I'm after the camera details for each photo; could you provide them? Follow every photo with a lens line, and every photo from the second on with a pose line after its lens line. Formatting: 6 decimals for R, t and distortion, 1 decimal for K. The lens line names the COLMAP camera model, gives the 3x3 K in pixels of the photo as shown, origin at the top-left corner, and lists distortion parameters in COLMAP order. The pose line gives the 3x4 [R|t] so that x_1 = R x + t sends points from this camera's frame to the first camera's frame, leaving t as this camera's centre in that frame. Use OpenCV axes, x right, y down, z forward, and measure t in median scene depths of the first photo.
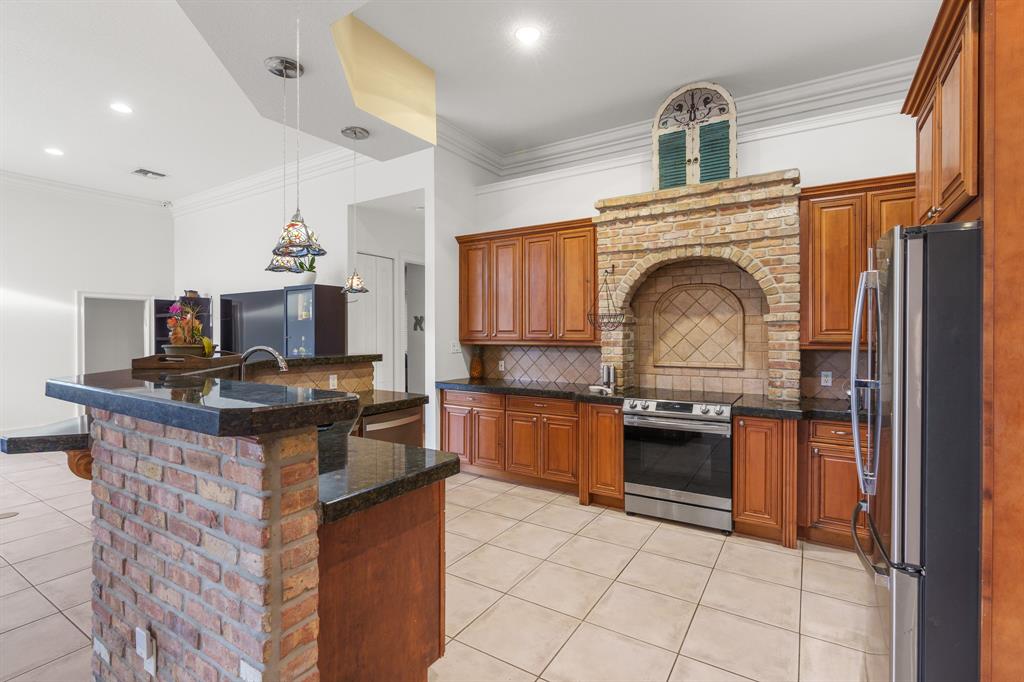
lens RADIAL K [[471.3, 0, 536.2], [0, 471.3, 341.0], [0, 0, 1]] dist [-0.001501, -0.000119]
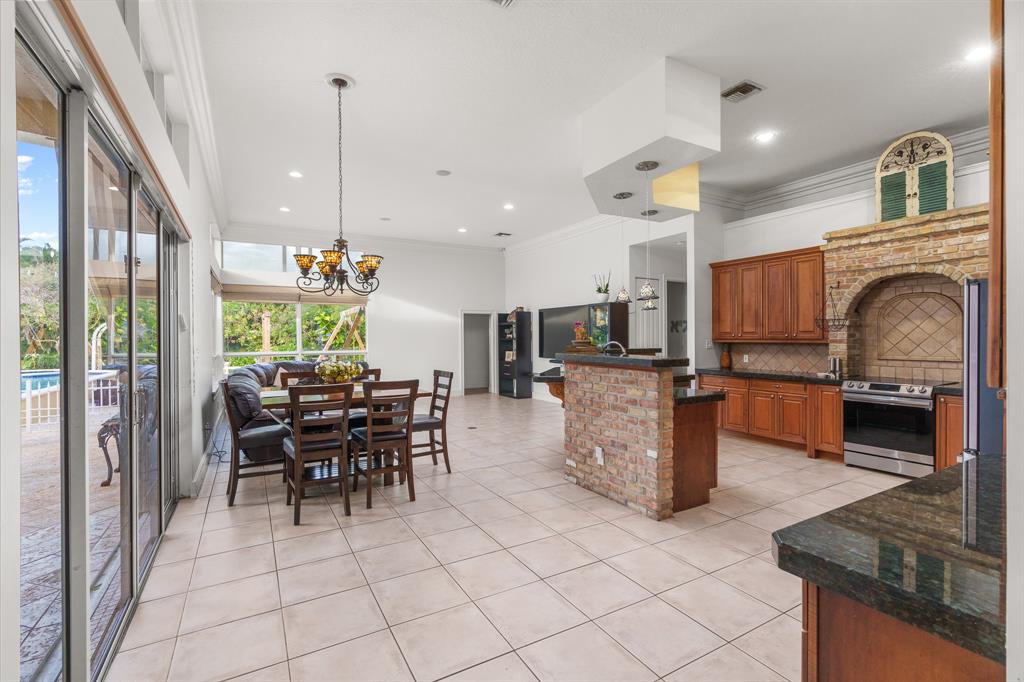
lens RADIAL K [[471.3, 0, 536.2], [0, 471.3, 341.0], [0, 0, 1]] dist [-0.001501, -0.000119]
pose [[0.882990, -0.000175, -0.469392, 0.036460], [-0.000627, 0.999999, -0.001552, 0.007961], [0.469392, 0.001664, 0.882988, -0.575383]]
